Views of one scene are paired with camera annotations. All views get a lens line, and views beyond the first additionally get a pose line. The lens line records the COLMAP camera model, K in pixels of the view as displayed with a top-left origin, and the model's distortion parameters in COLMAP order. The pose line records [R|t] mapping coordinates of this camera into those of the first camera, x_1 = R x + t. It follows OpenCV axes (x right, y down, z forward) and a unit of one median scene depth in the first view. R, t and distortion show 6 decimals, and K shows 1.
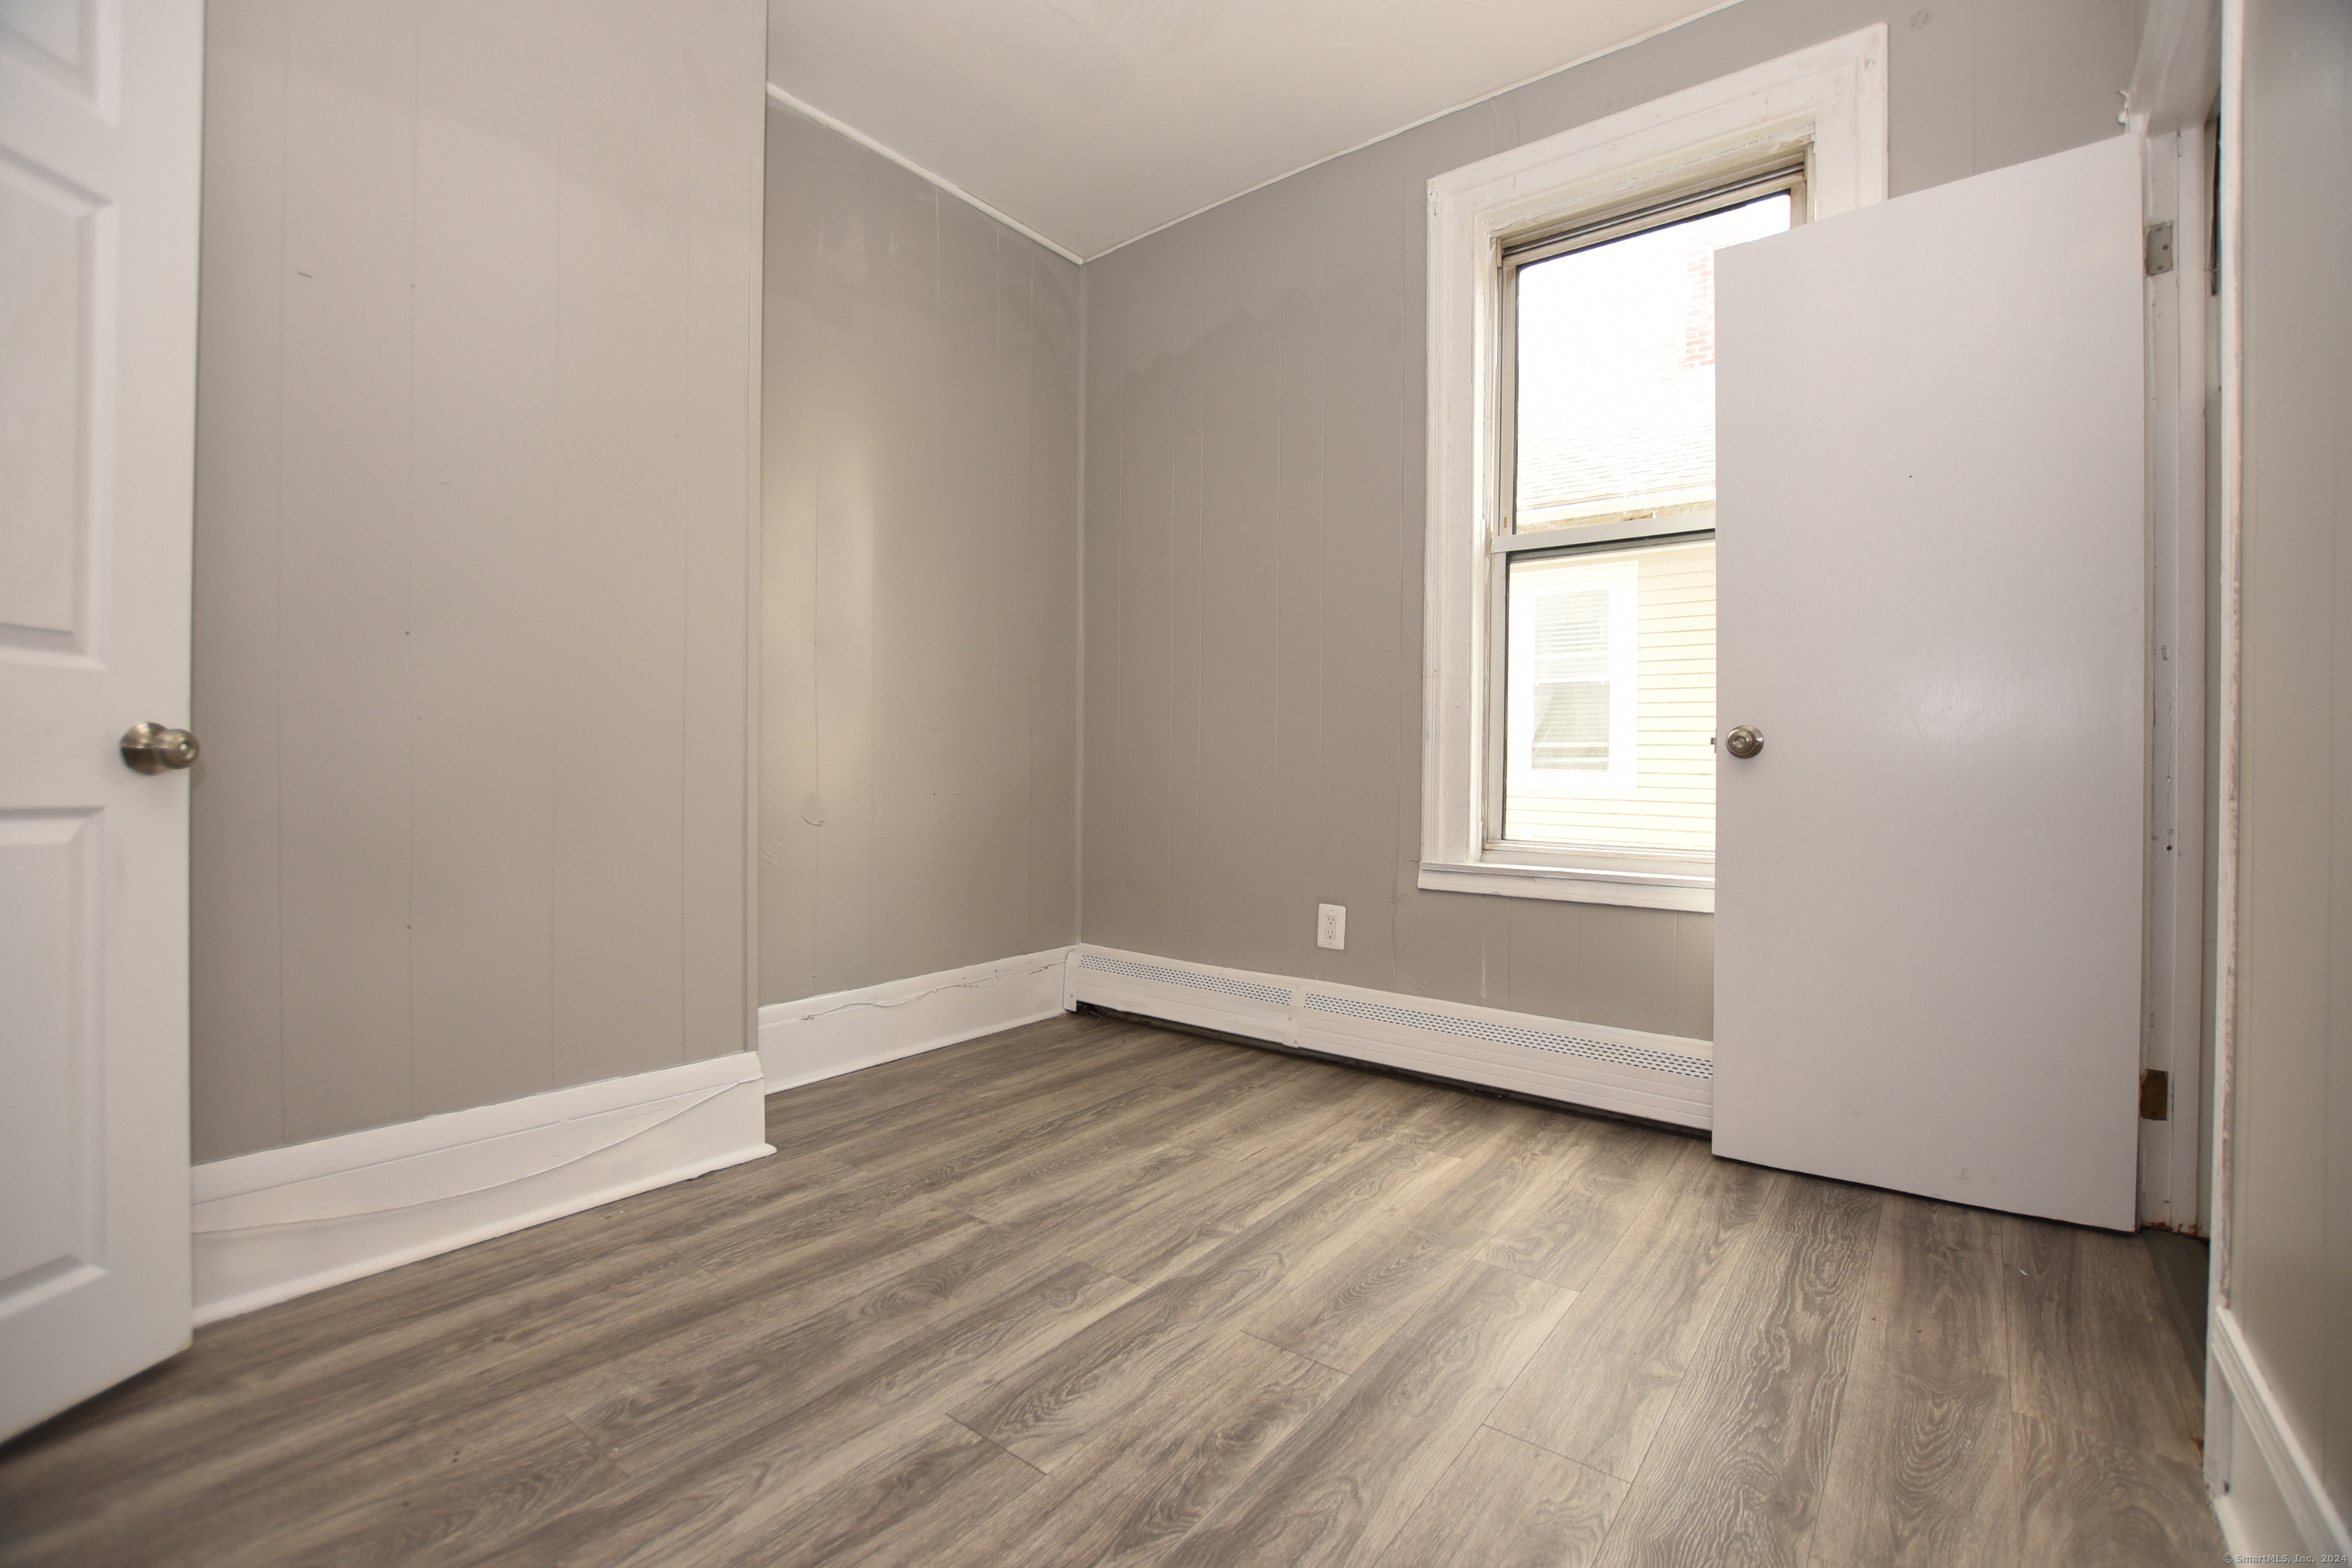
lens RADIAL K [[1035.4, 0, 1176.0], [0, 1035.4, 786.9], [0, 0, 1]] dist [-0.032225, 0.003540]
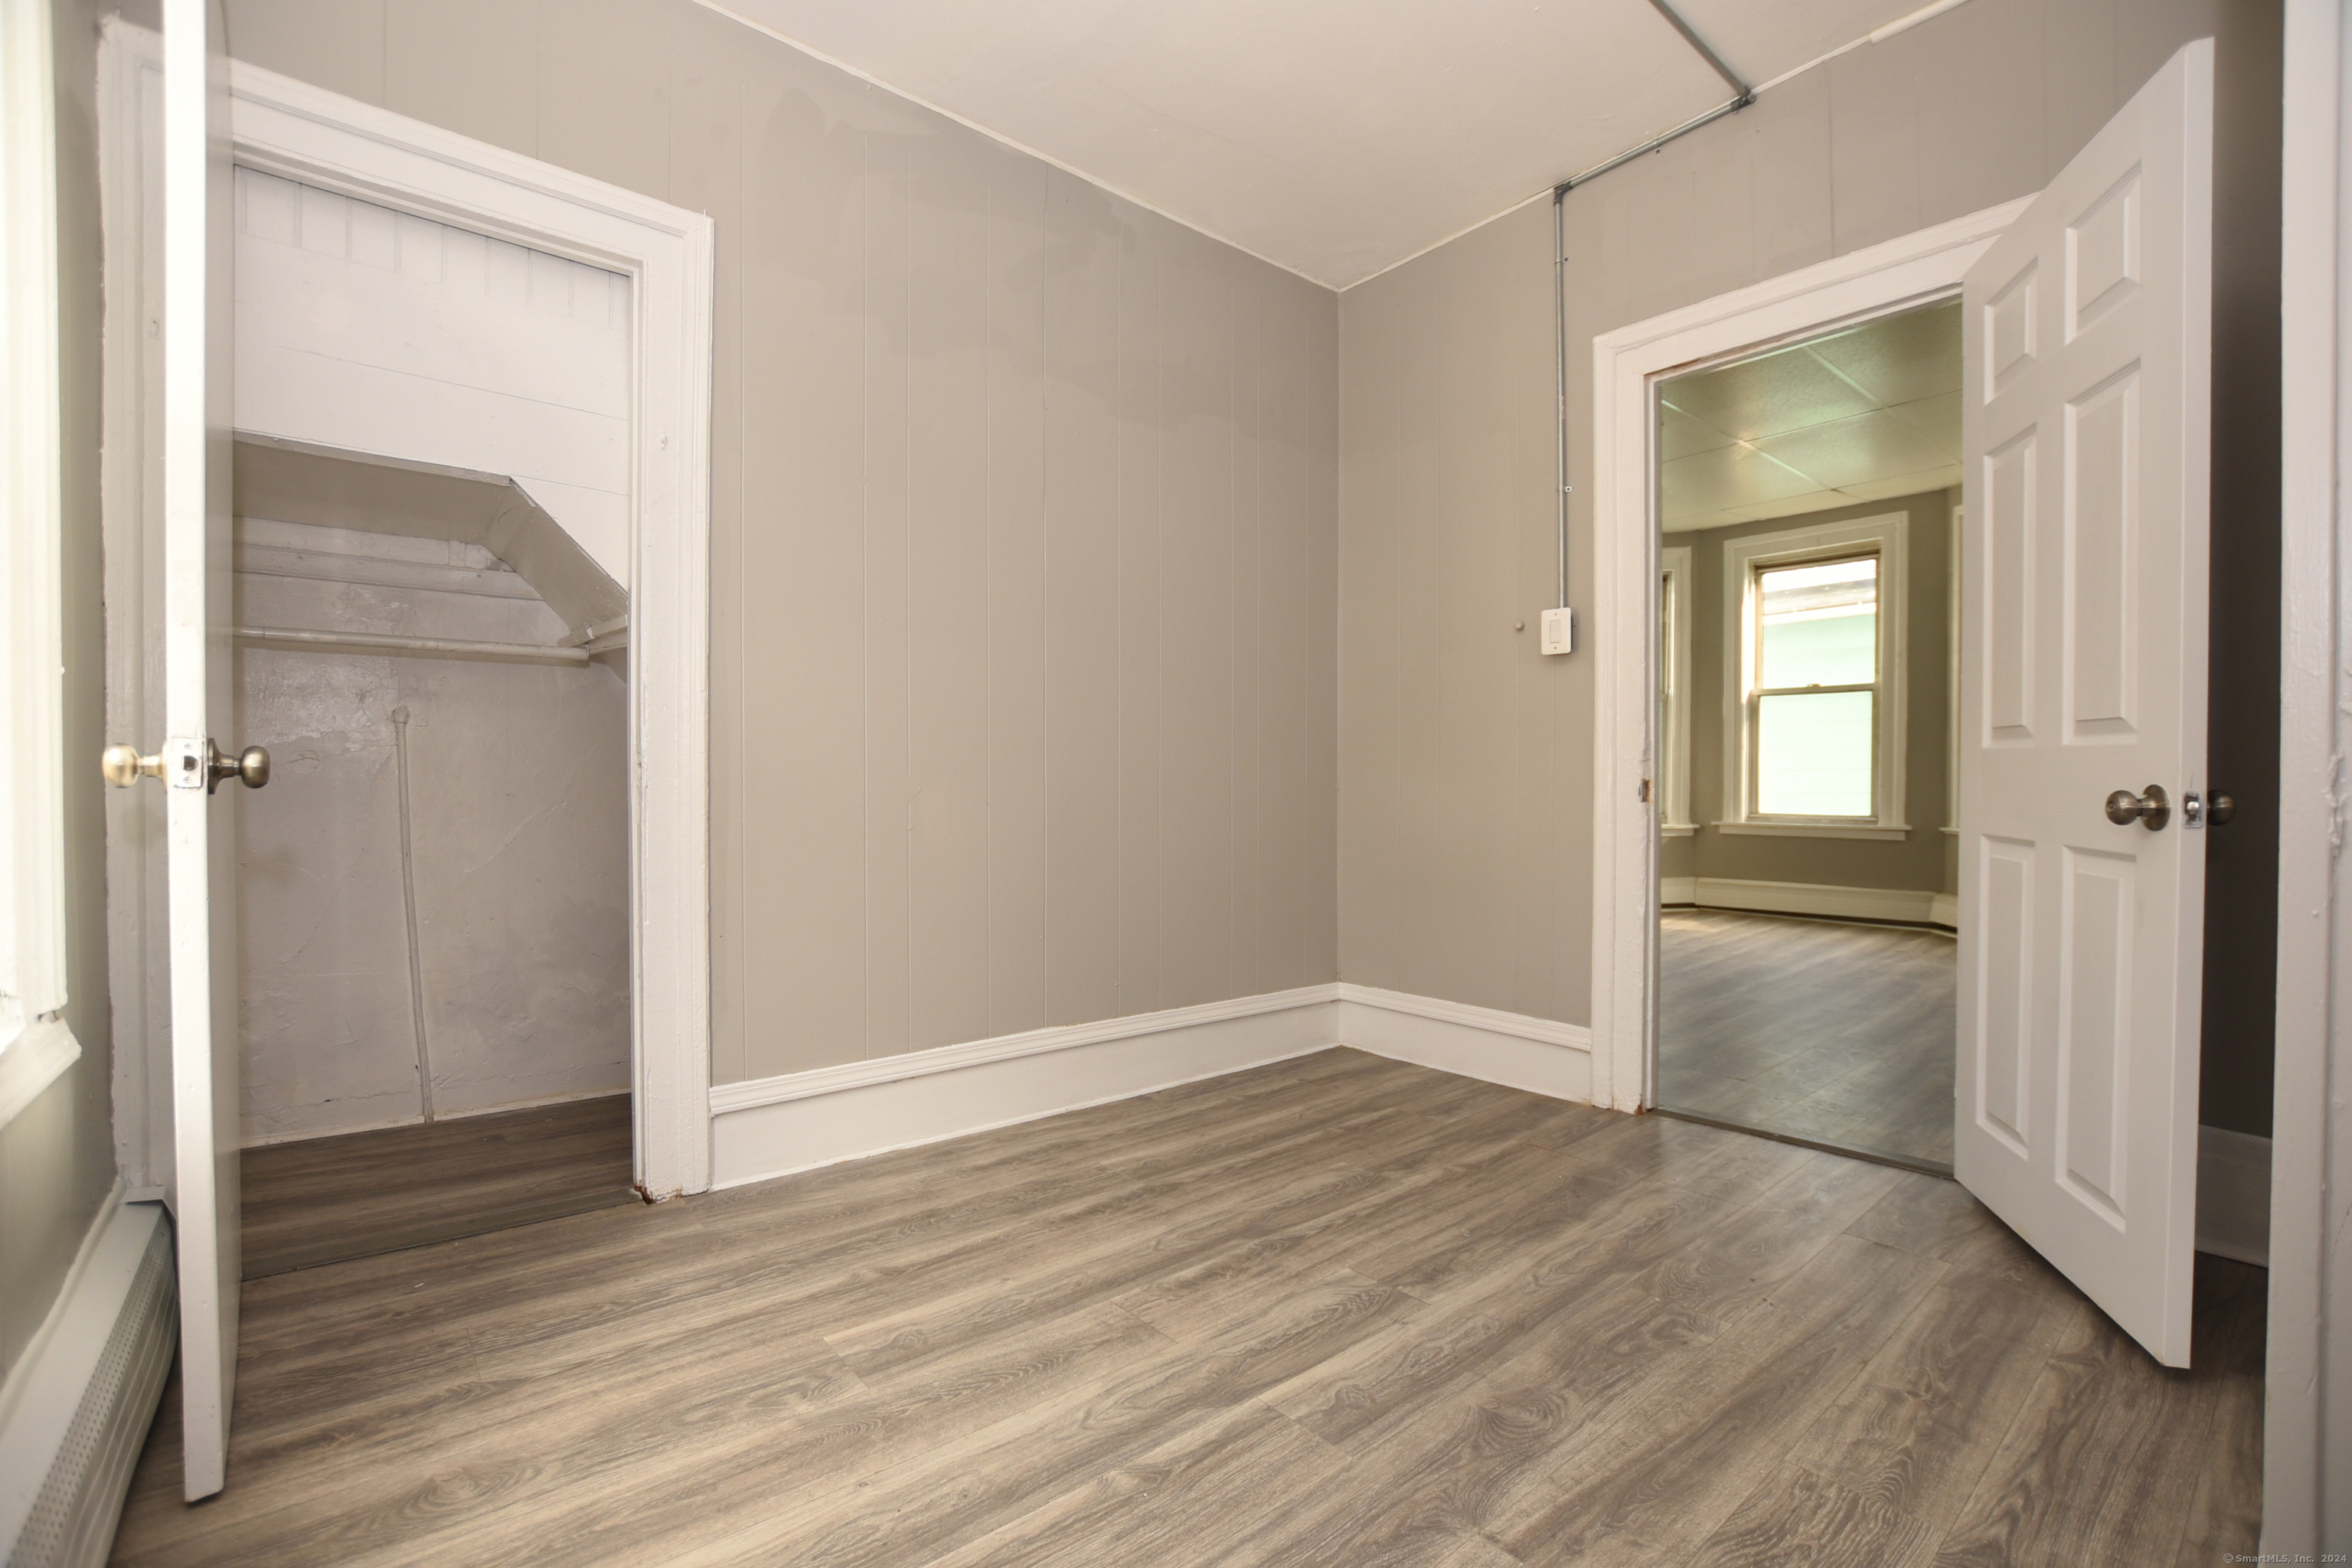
lens RADIAL K [[1035.4, 0, 1179.7], [0, 1035.4, 774.5], [0, 0, 1]] dist [-0.032225, 0.003540]
pose [[-0.978232, -0.009694, 0.207286, -0.125852], [-0.007912, 0.999924, 0.009426, -0.055538], [-0.207362, 0.007581, -0.978235, 1.666856]]
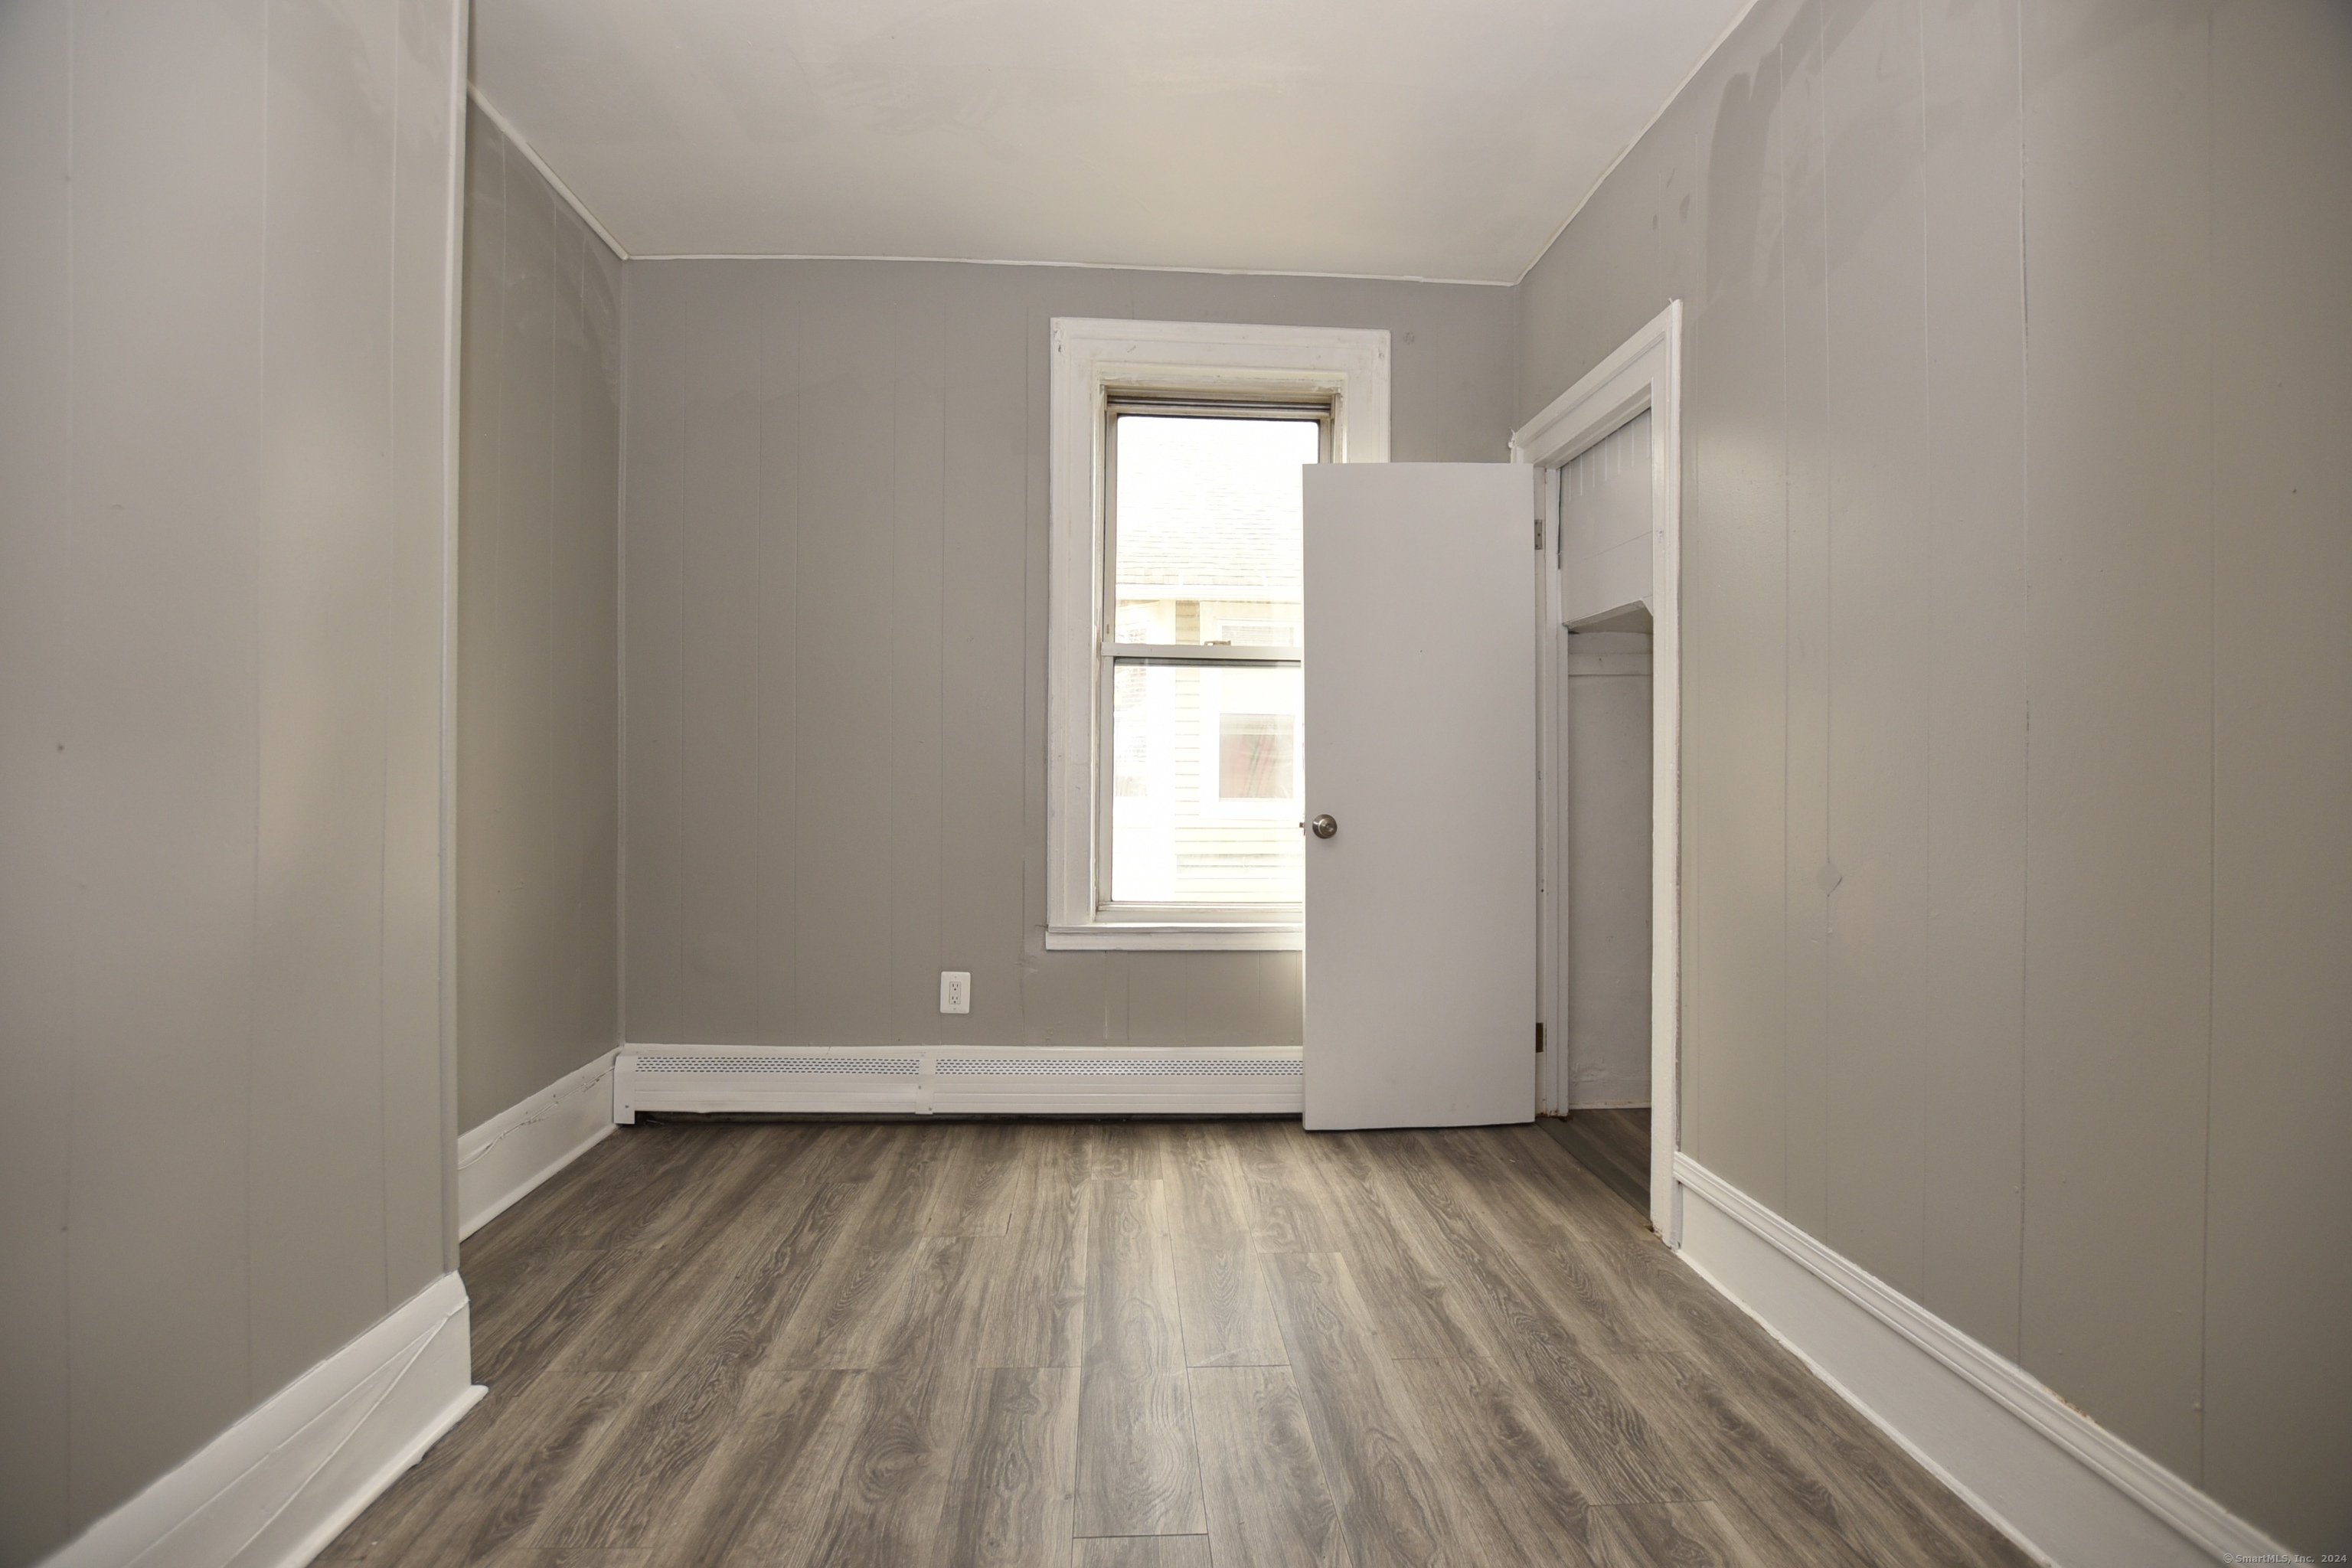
lens RADIAL K [[1035.4, 0, 1173.3], [0, 1035.4, 785.1], [0, 0, 1]] dist [-0.032225, 0.003540]
pose [[0.751623, -0.004682, 0.659576, -0.591897], [0.009606, 0.999946, -0.003849, -0.109872], [-0.659523, 0.009229, 0.751628, 0.098678]]
